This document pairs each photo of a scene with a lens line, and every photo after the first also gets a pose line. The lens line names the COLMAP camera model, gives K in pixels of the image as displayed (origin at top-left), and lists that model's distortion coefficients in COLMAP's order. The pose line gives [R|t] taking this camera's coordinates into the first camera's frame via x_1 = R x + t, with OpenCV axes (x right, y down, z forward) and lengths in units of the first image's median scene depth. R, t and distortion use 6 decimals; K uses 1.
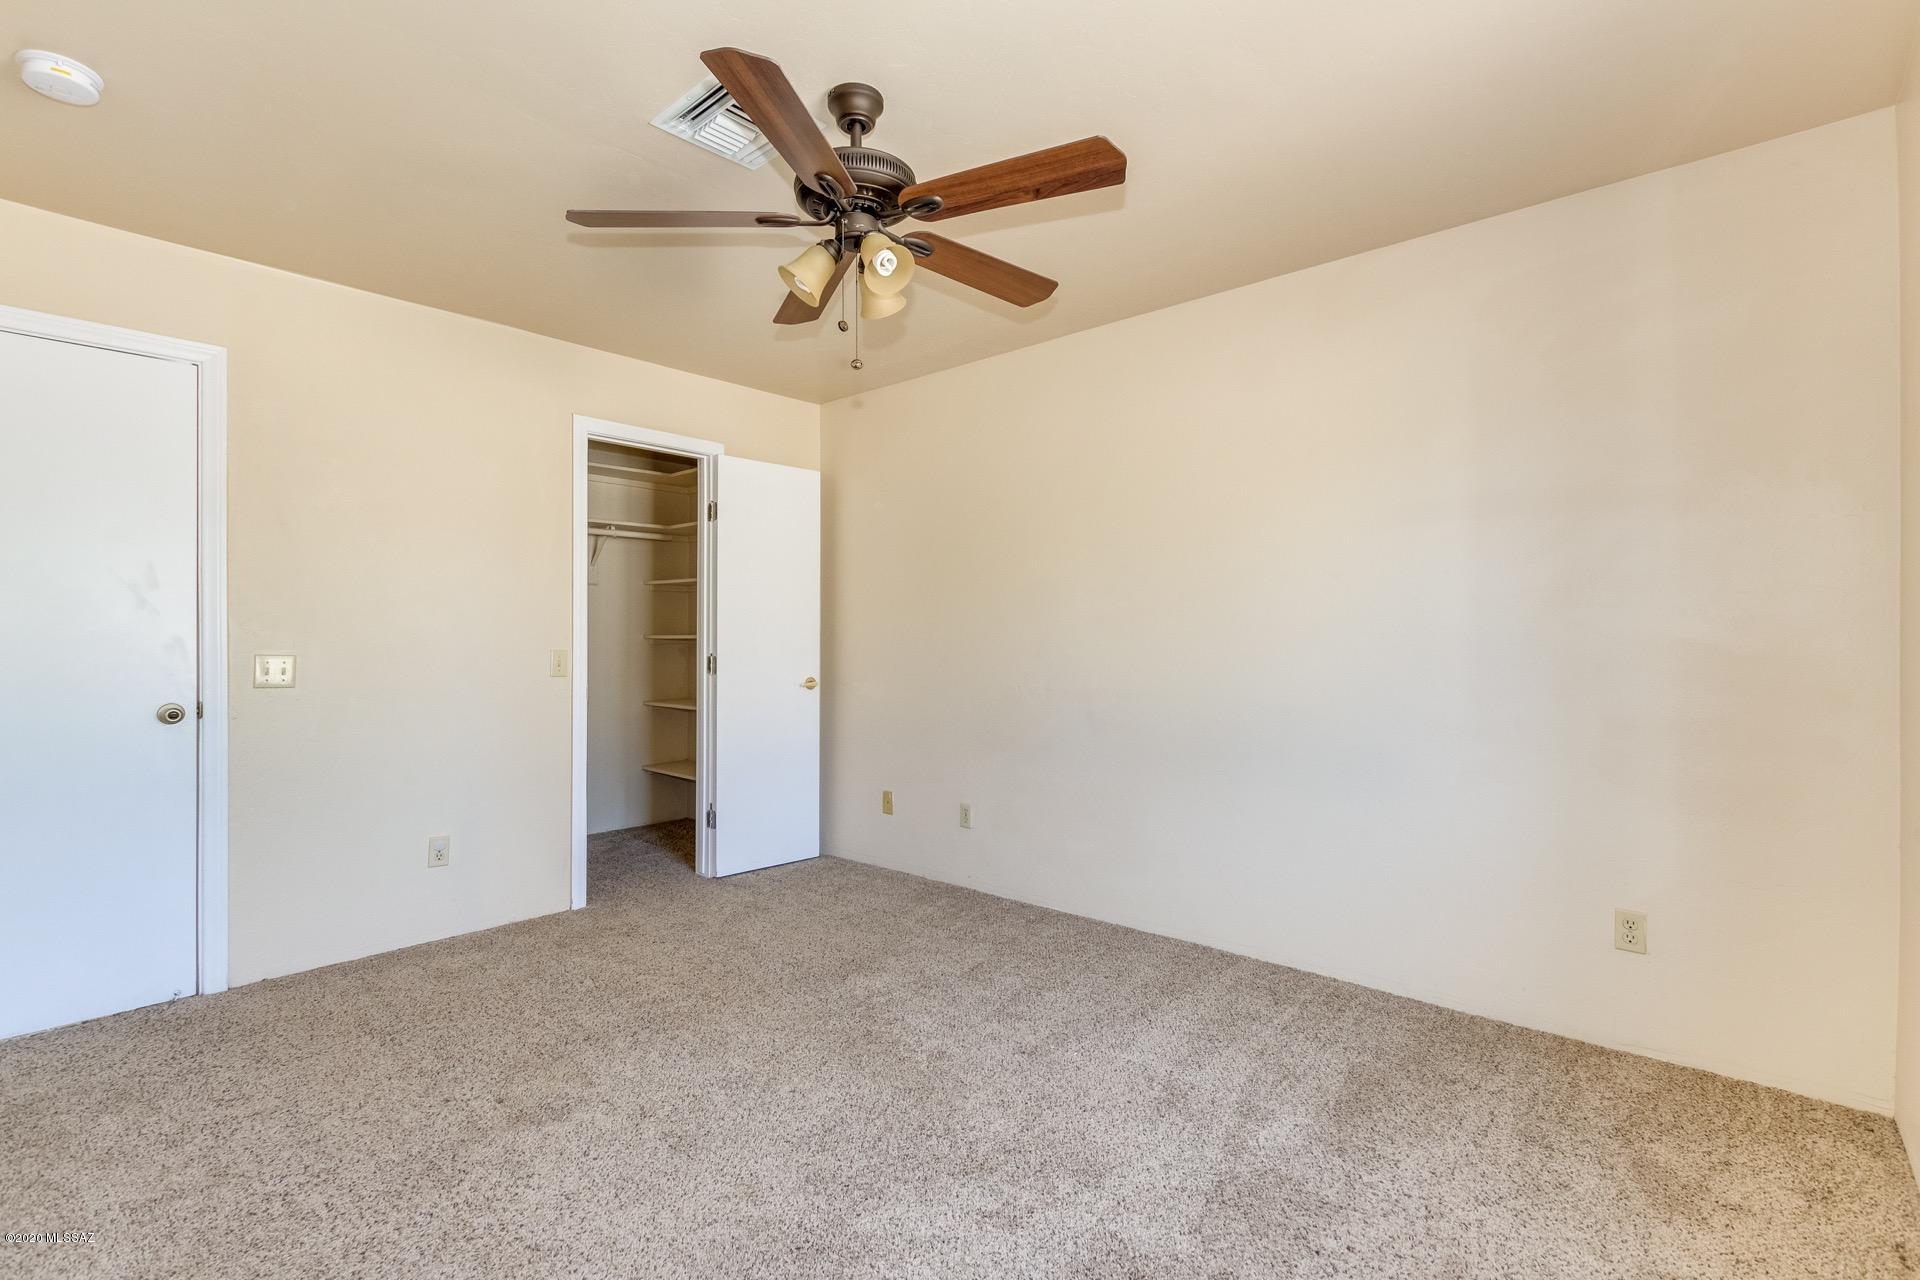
lens RADIAL K [[888.4, 0, 962.3], [0, 888.4, 641.8], [0, 0, 1]] dist [0.010528, -0.003014]
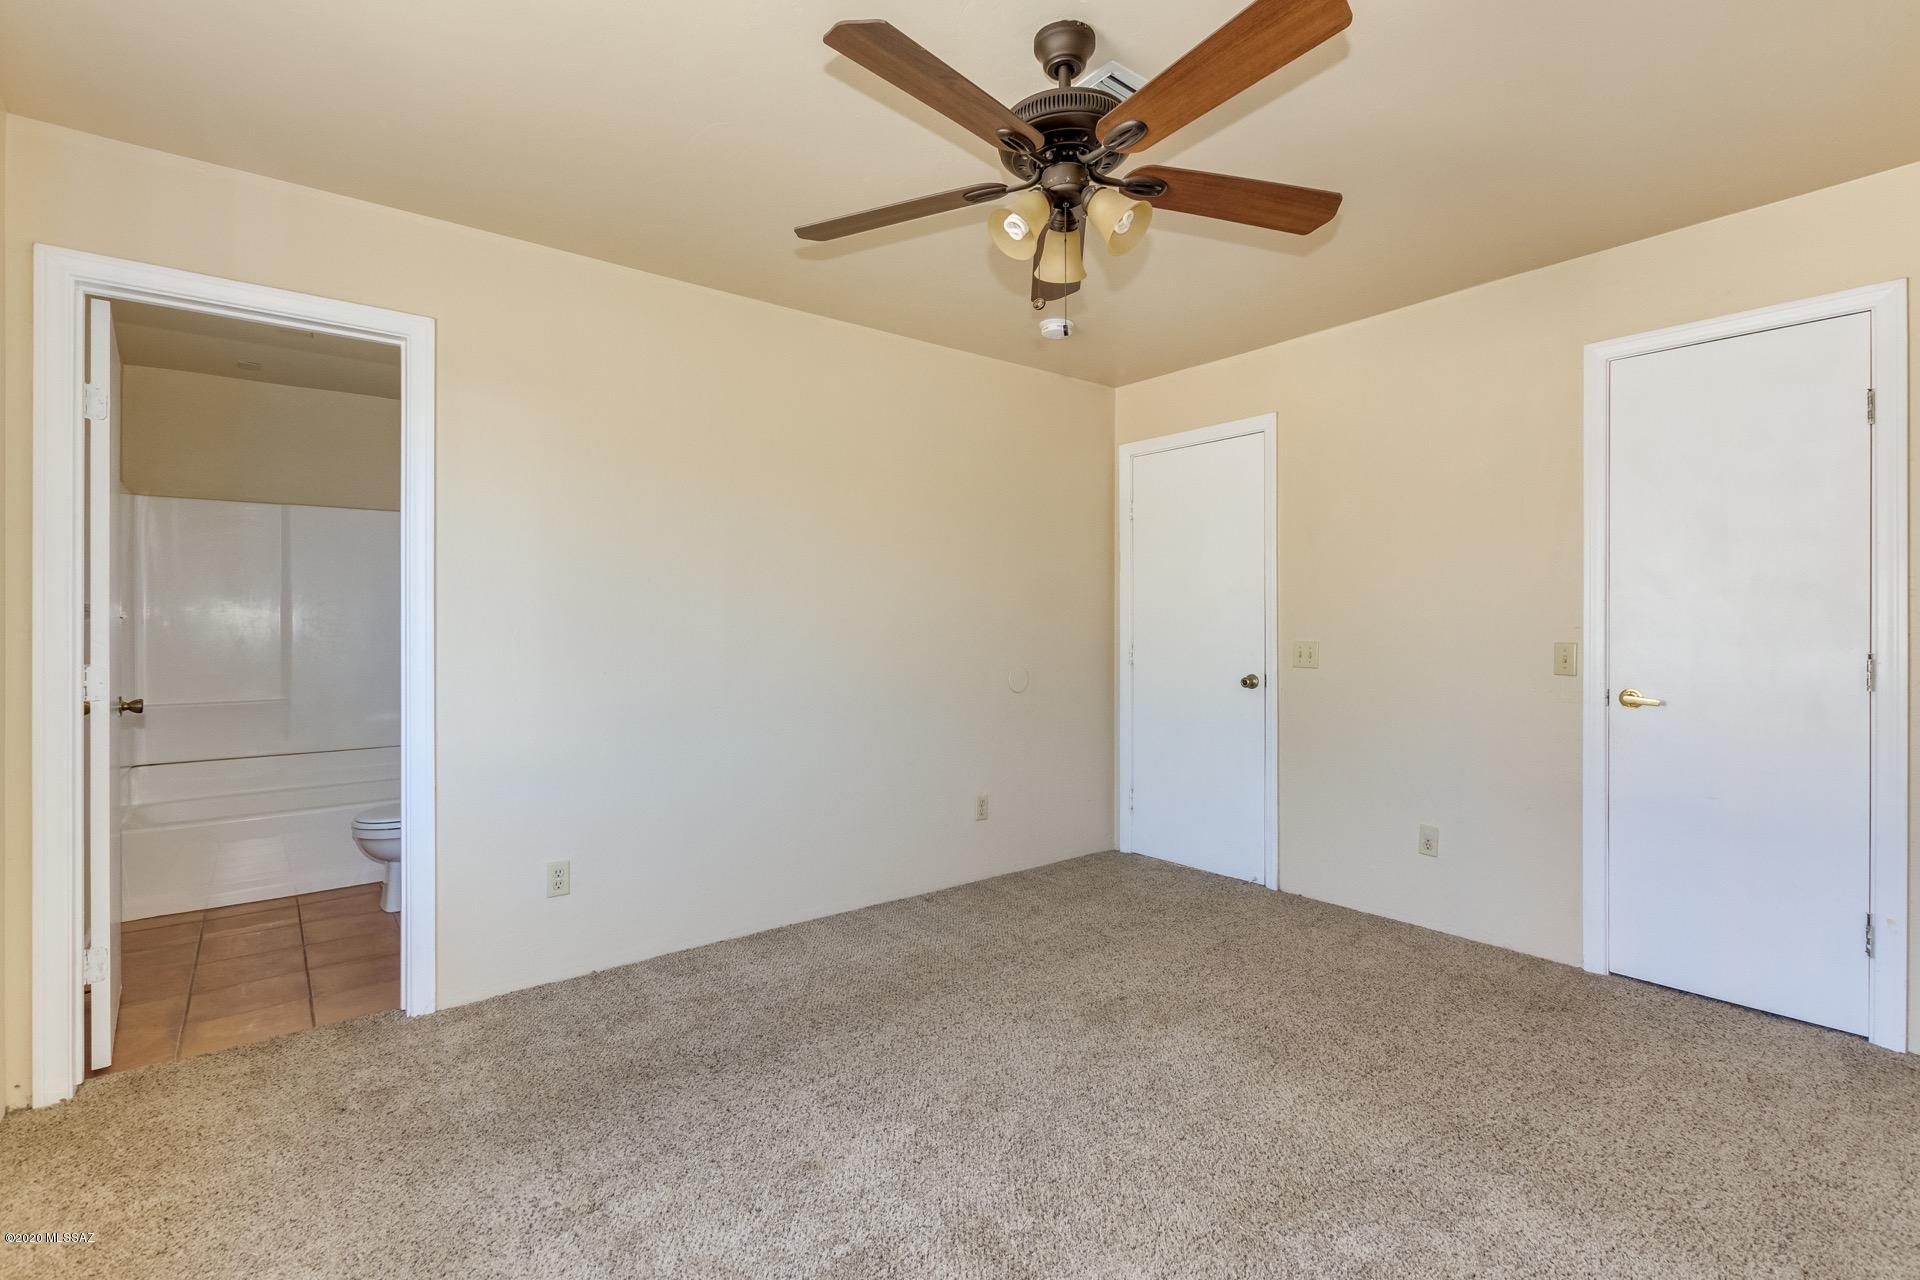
lens RADIAL K [[888.4, 0, 962.6], [0, 888.4, 628.5], [0, 0, 1]] dist [0.010528, -0.003014]
pose [[-0.169450, 0.001968, -0.985537, 0.534686], [-0.004935, 0.999984, 0.002846, -0.004937], [0.985526, 0.005346, -0.169437, 0.706944]]
